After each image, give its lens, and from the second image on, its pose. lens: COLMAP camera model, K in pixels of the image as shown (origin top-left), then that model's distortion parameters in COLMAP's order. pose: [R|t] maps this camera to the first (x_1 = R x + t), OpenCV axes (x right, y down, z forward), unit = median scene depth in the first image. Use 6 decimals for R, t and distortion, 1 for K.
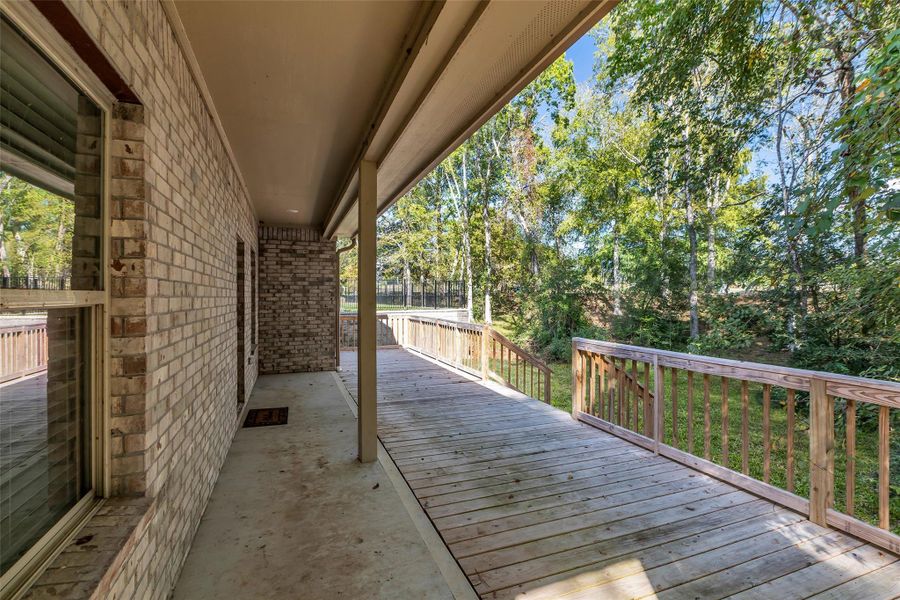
lens RADIAL K [[397.0, 0, 452.0], [0, 397.0, 298.7], [0, 0, 1]] dist [0.004089, 0.000576]
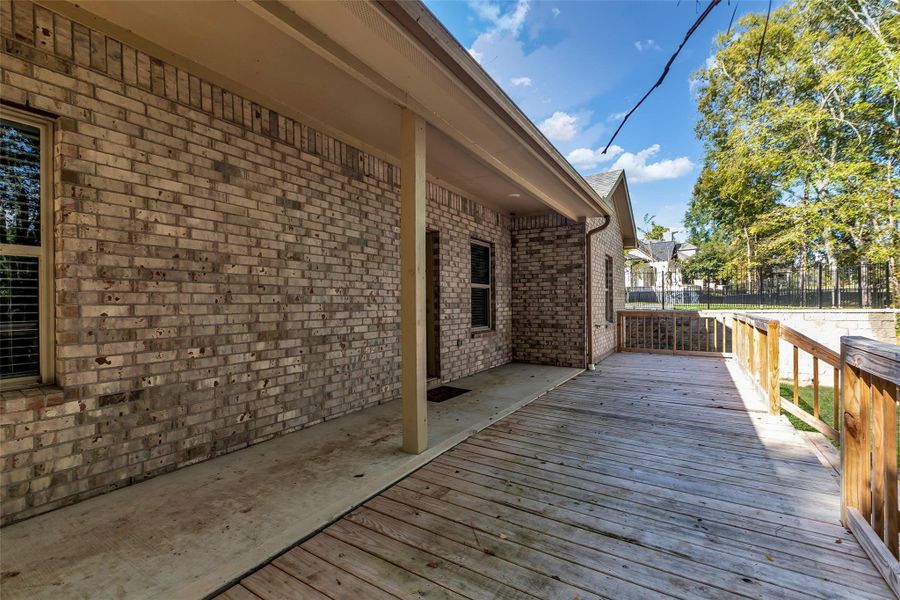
lens RADIAL K [[397.0, 0, 450.2], [0, 397.0, 303.6], [0, 0, 1]] dist [0.004089, 0.000576]
pose [[0.614133, 0.000050, -0.789202, 0.231126], [0.002595, 0.999994, 0.002083, 0.036237], [0.789198, -0.003328, 0.614130, 0.234808]]
